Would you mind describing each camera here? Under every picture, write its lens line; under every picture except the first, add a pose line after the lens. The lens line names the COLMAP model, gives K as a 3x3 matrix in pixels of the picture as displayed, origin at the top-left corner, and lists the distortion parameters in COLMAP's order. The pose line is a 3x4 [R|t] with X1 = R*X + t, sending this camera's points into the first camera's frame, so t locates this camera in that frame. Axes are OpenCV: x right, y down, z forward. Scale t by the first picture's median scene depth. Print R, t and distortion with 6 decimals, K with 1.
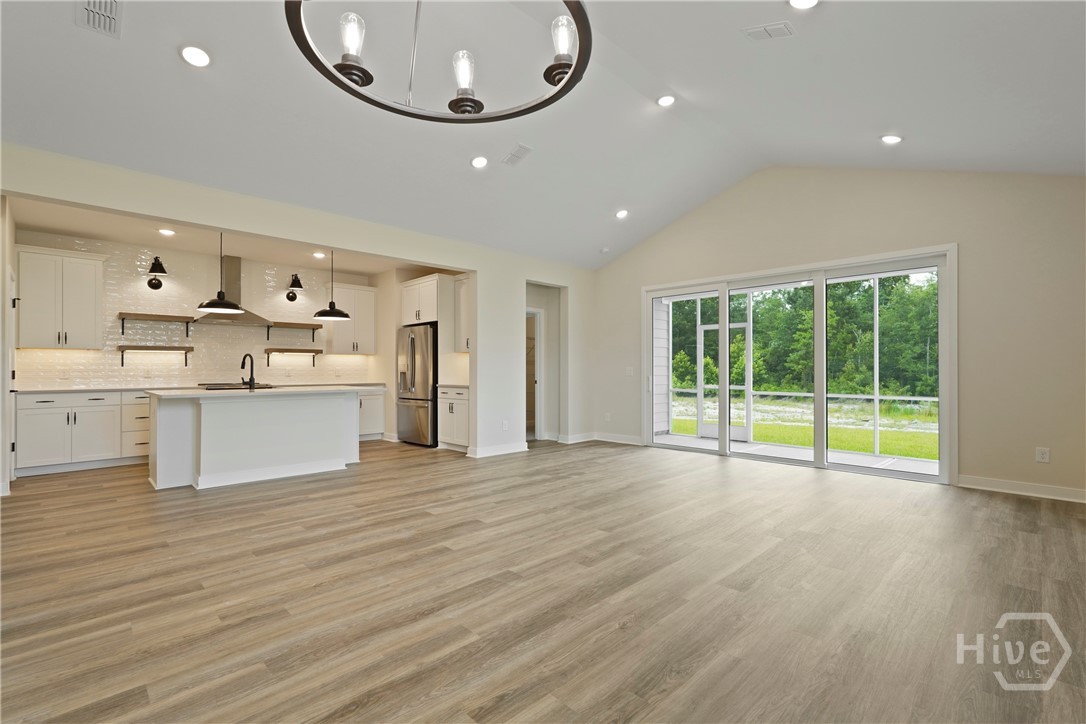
lens RADIAL K [[487.4, 0, 521.7], [0, 487.4, 362.9], [0, 0, 1]] dist [0.002757, 0.001010]
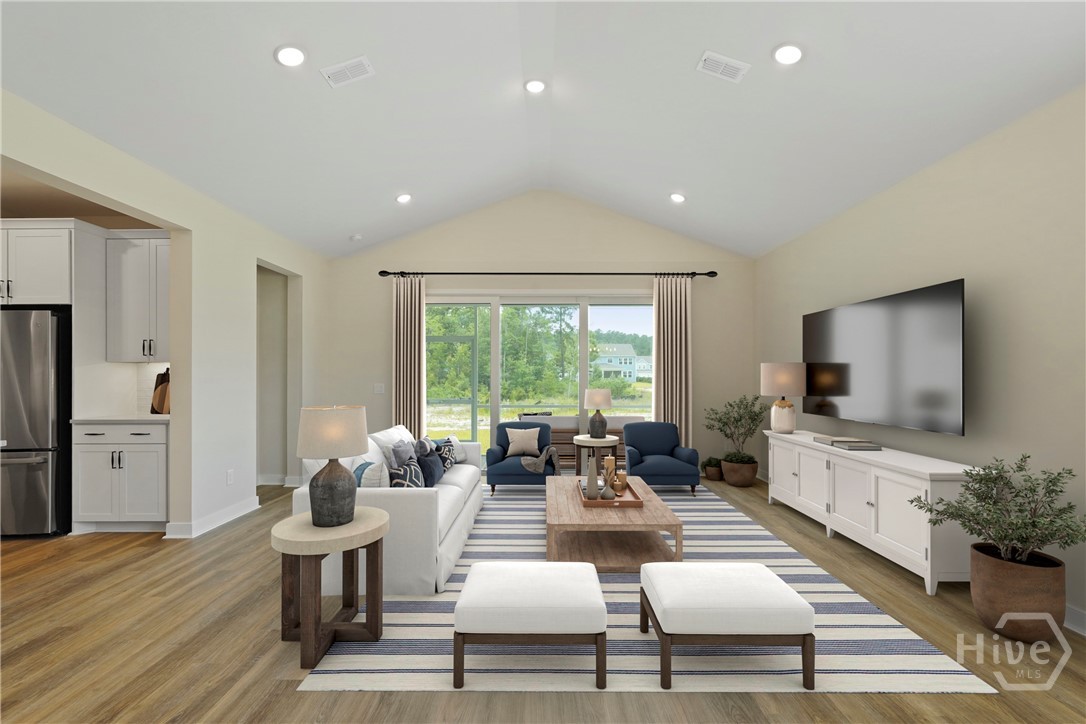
lens RADIAL K [[487.4, 0, 542.6], [0, 487.4, 372.2], [0, 0, 1]] dist [0.002757, 0.001010]
pose [[0.694937, 0.002953, 0.719065, -0.316983], [-0.007284, 0.999969, 0.002934, -0.024000], [-0.719034, -0.007276, 0.694937, 0.364745]]
